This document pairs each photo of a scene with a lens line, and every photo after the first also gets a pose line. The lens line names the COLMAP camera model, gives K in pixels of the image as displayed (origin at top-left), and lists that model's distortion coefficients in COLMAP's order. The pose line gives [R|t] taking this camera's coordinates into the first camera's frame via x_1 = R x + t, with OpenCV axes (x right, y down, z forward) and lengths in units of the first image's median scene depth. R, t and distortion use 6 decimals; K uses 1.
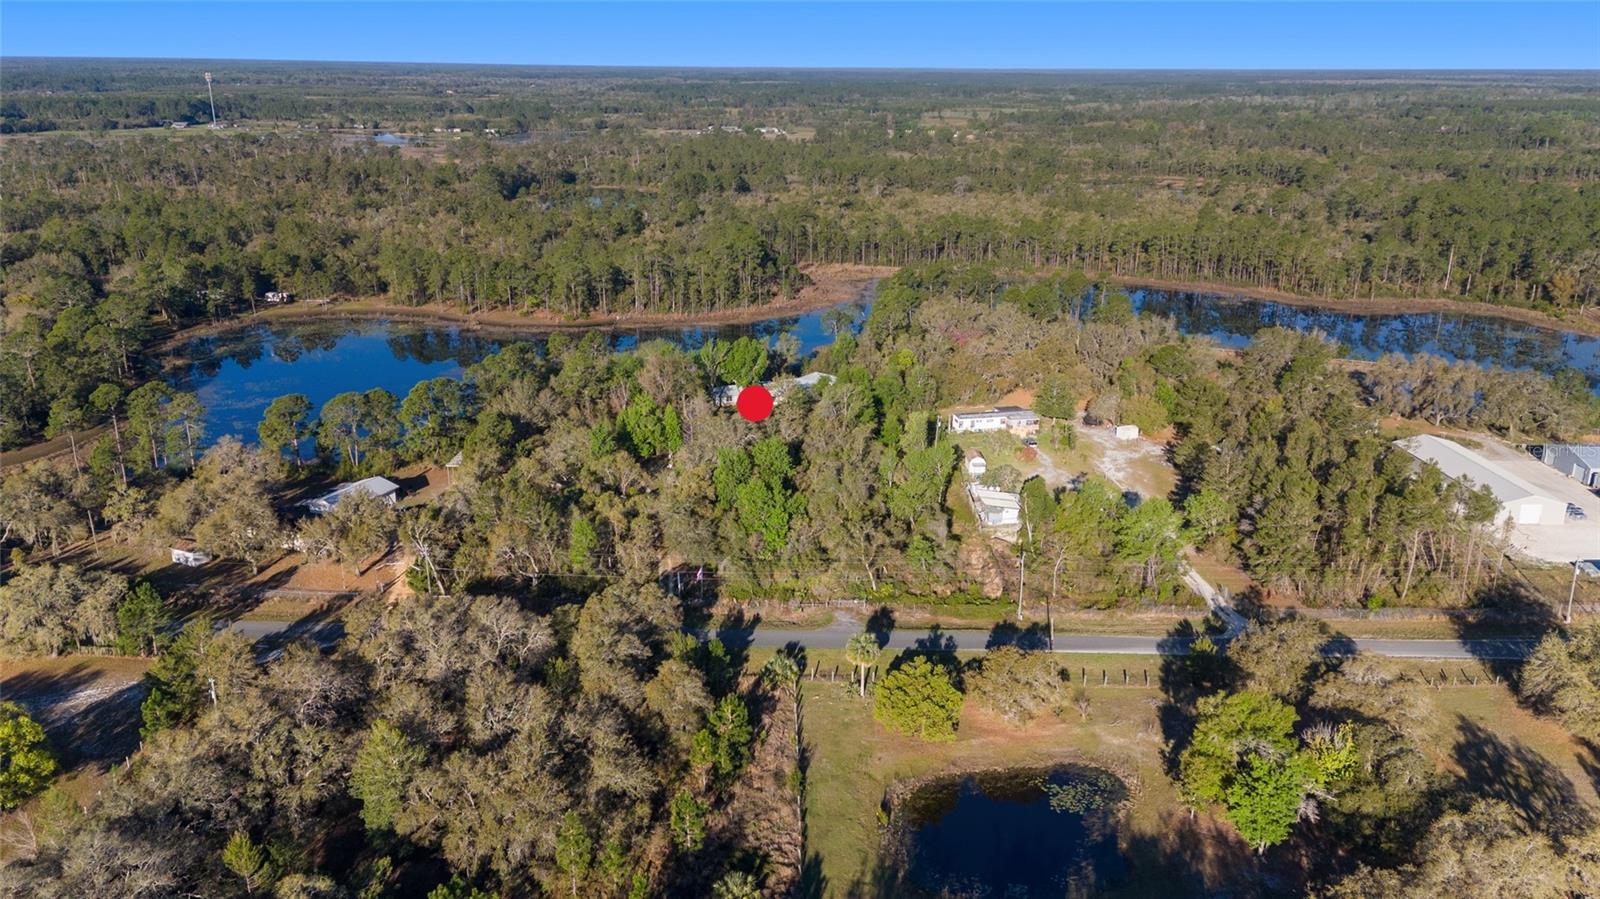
lens RADIAL K [[1178.1, 0, 800.0], [0, 1178.1, 449.5], [0, 0, 1]] dist [0.077532, -0.075445]
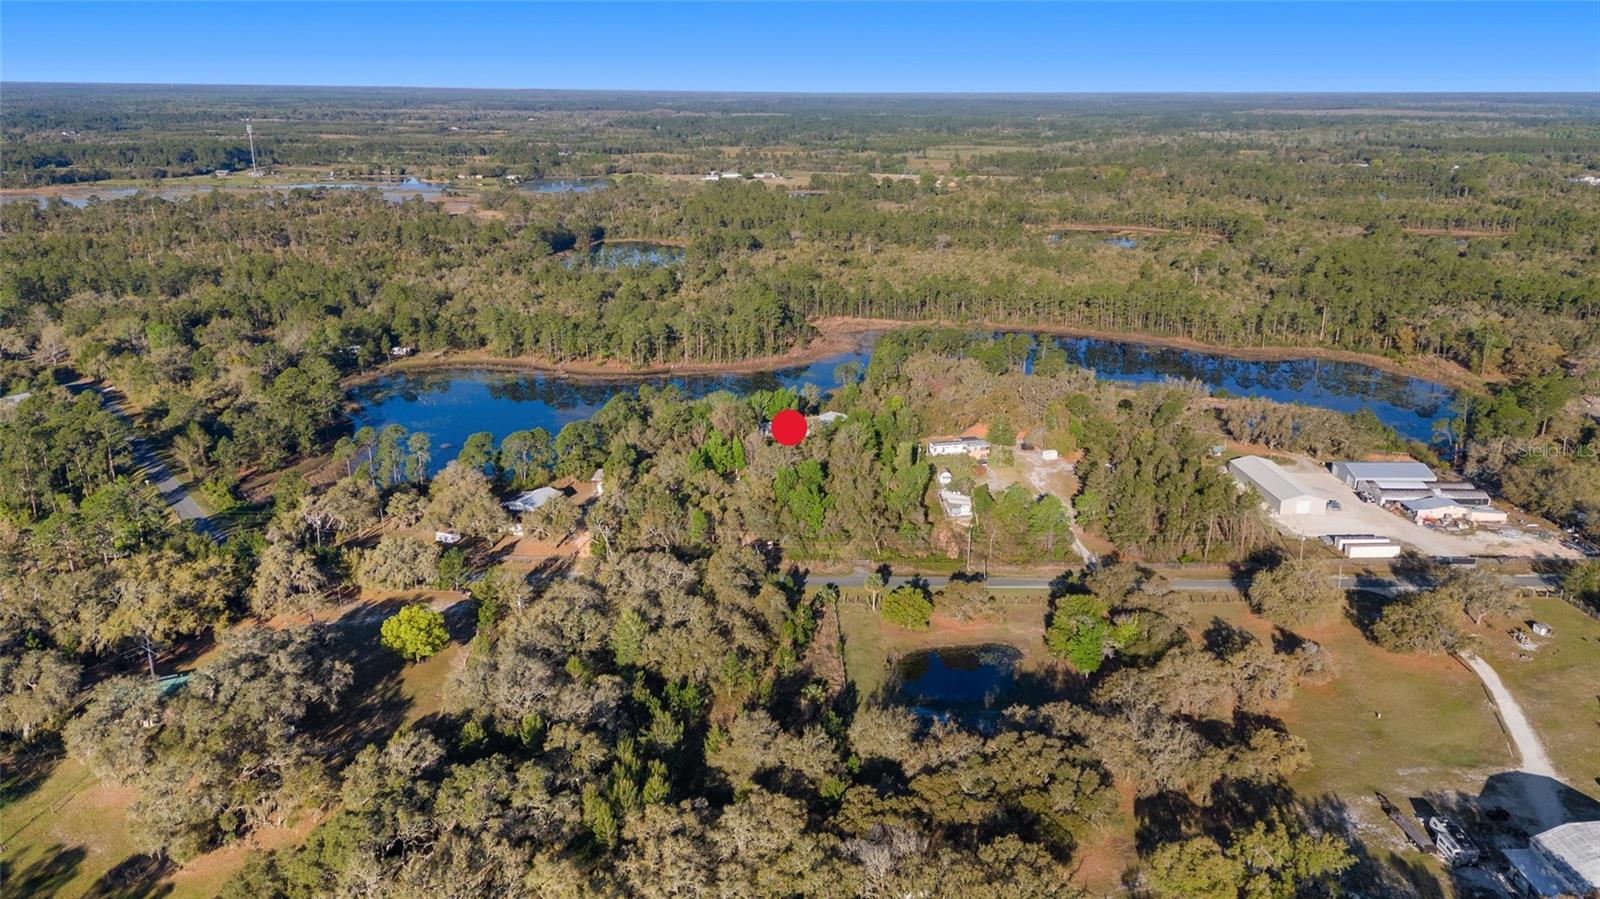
lens RADIAL K [[1171.9, 0, 800.0], [0, 1171.9, 449.5], [0, 0, 1]] dist [0.083120, -0.073770]
pose [[0.999944, -0.005143, 0.009244, -0.027776], [0.005306, 0.999831, -0.017611, 0.001837], [-0.009152, 0.017659, 0.999802, -0.284629]]
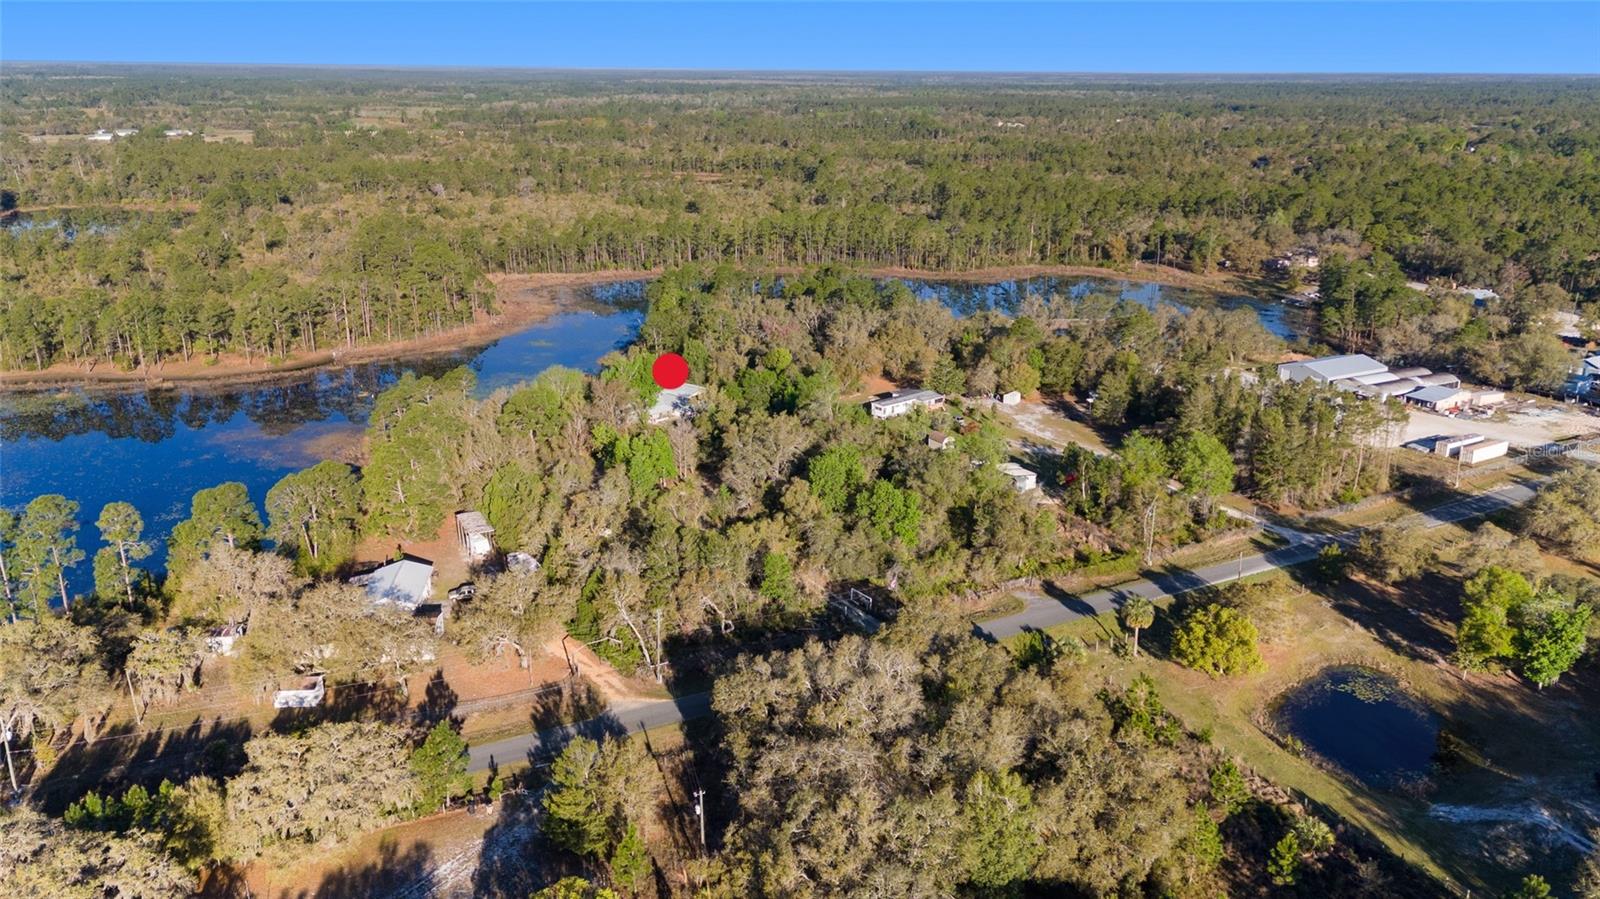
lens RADIAL K [[1171.9, 0, 800.0], [0, 1171.9, 449.5], [0, 0, 1]] dist [0.083120, -0.073770]
pose [[0.873979, -0.150054, 0.462218, -0.275156], [0.148574, 0.988098, 0.039847, -0.026681], [-0.462696, 0.033848, 0.885871, 0.071651]]
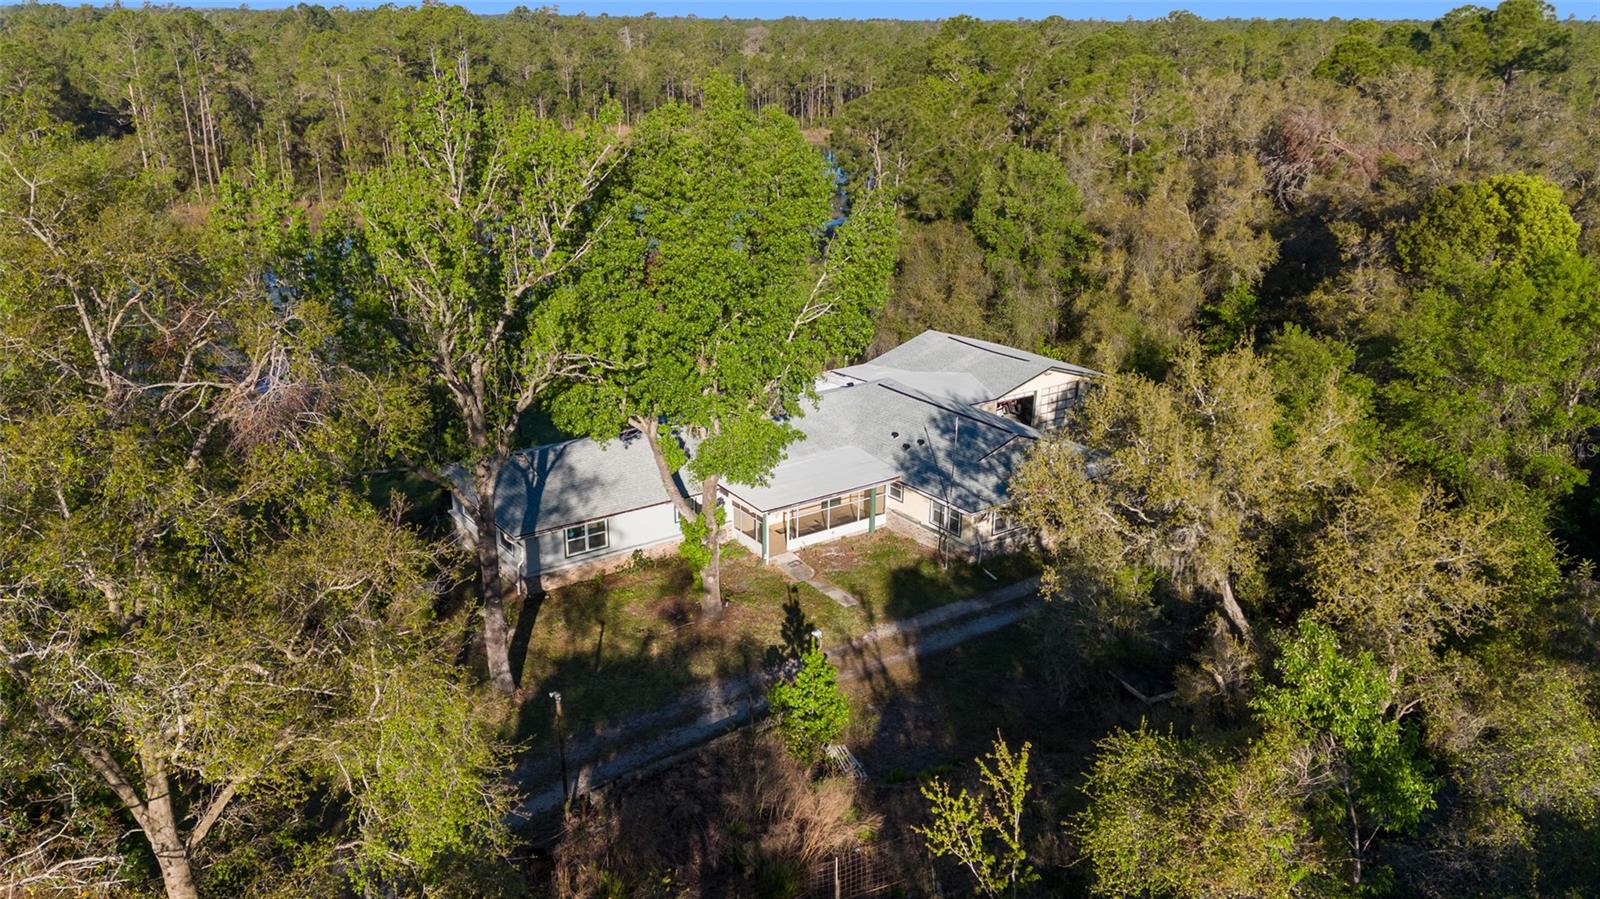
lens RADIAL K [[1171.9, 0, 800.0], [0, 1171.9, 449.5], [0, 0, 1]] dist [0.083120, -0.073770]
pose [[0.964220, -0.085972, 0.250777, -0.050926], [0.078941, 0.996155, 0.037983, -0.042149], [-0.253078, -0.016827, 0.967299, 0.619077]]
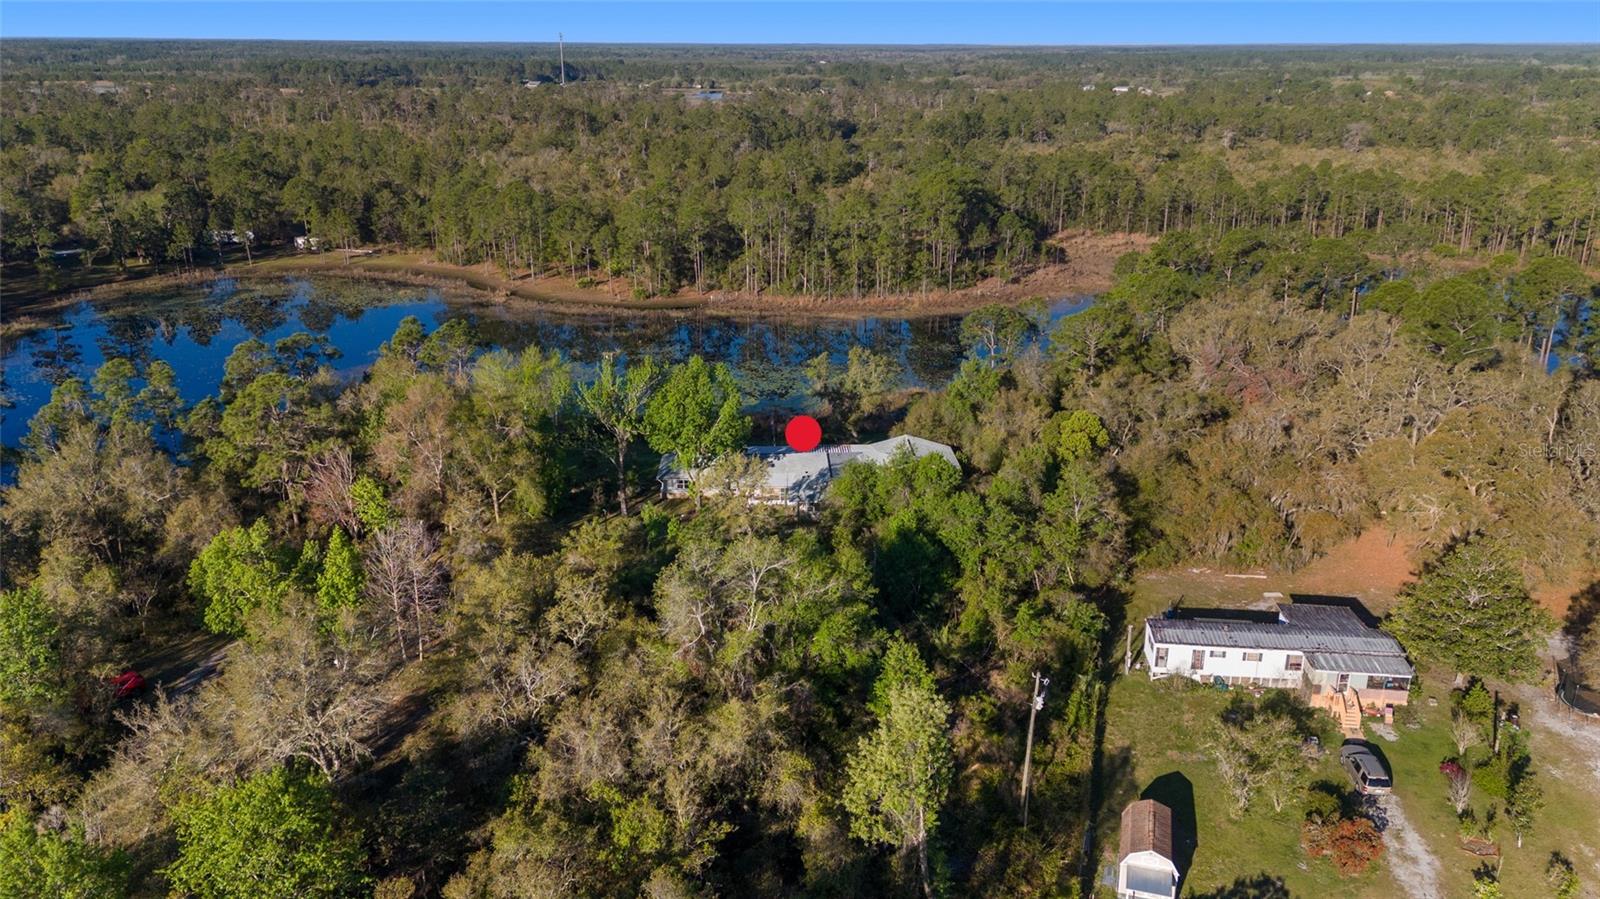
lens RADIAL K [[1178.1, 0, 800.0], [0, 1178.1, 449.5], [0, 0, 1]] dist [0.077532, -0.075445]
pose [[0.951783, 0.095607, -0.291493, 0.086371], [-0.090731, 0.995416, 0.030231, -0.055144], [0.293047, -0.002326, 0.956095, 0.414373]]
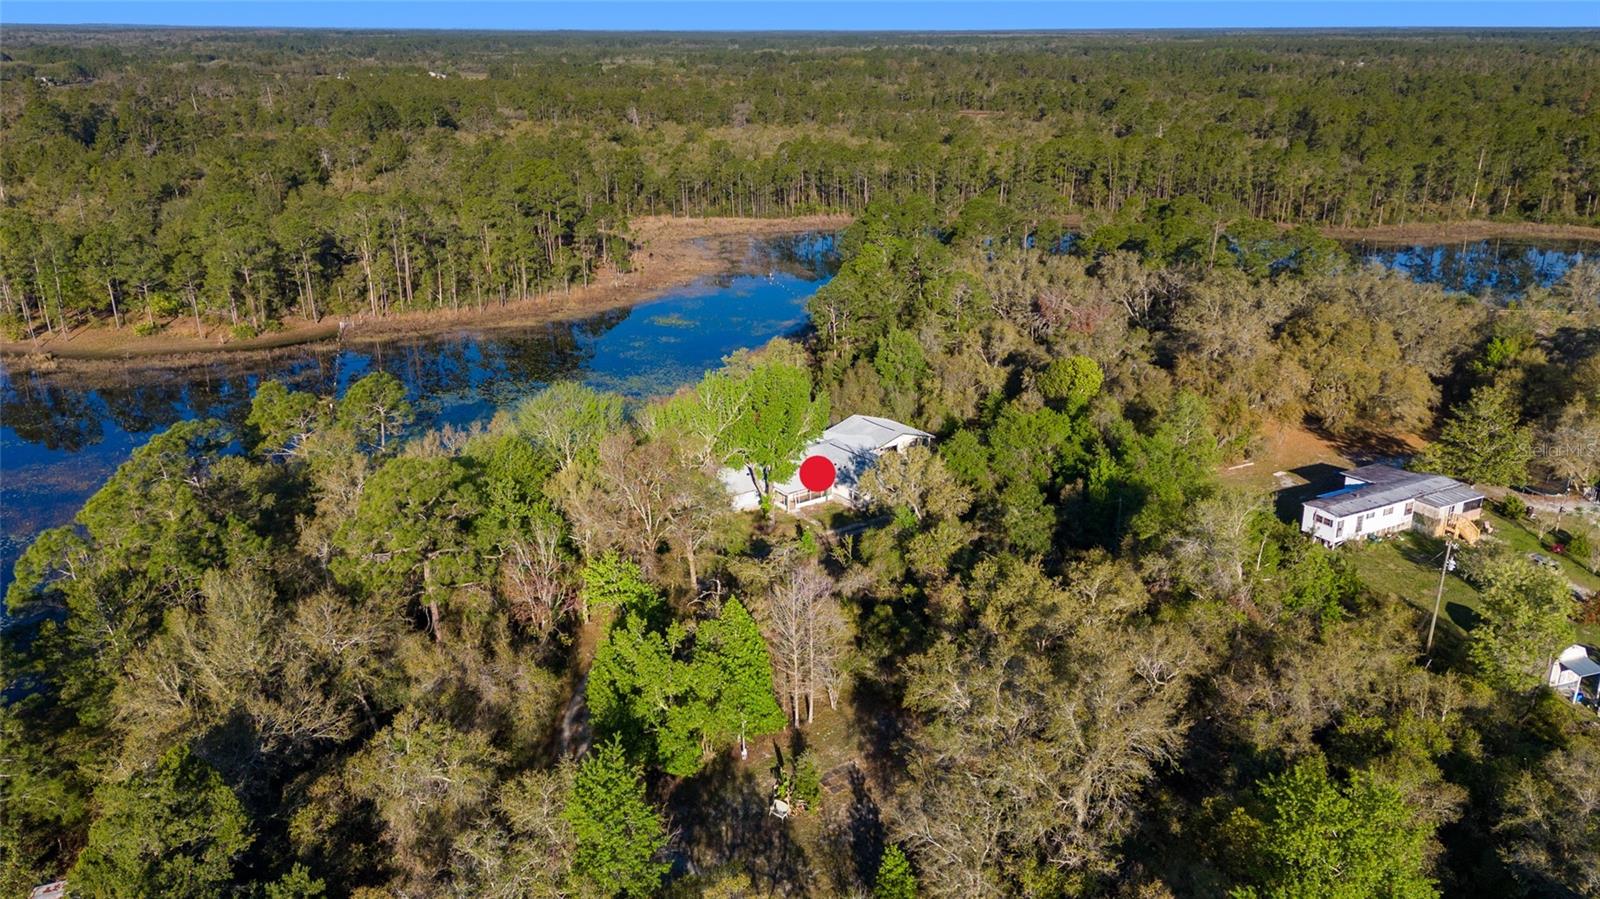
lens RADIAL K [[1210.5, 0, 800.0], [0, 1210.5, 449.5], [0, 0, 1]] dist [0.081857, -0.081685]
pose [[0.958667, -0.100843, 0.266060, -0.109910], [0.095006, 0.994870, 0.034755, -0.055310], [-0.268200, -0.008041, 0.963330, 0.410002]]
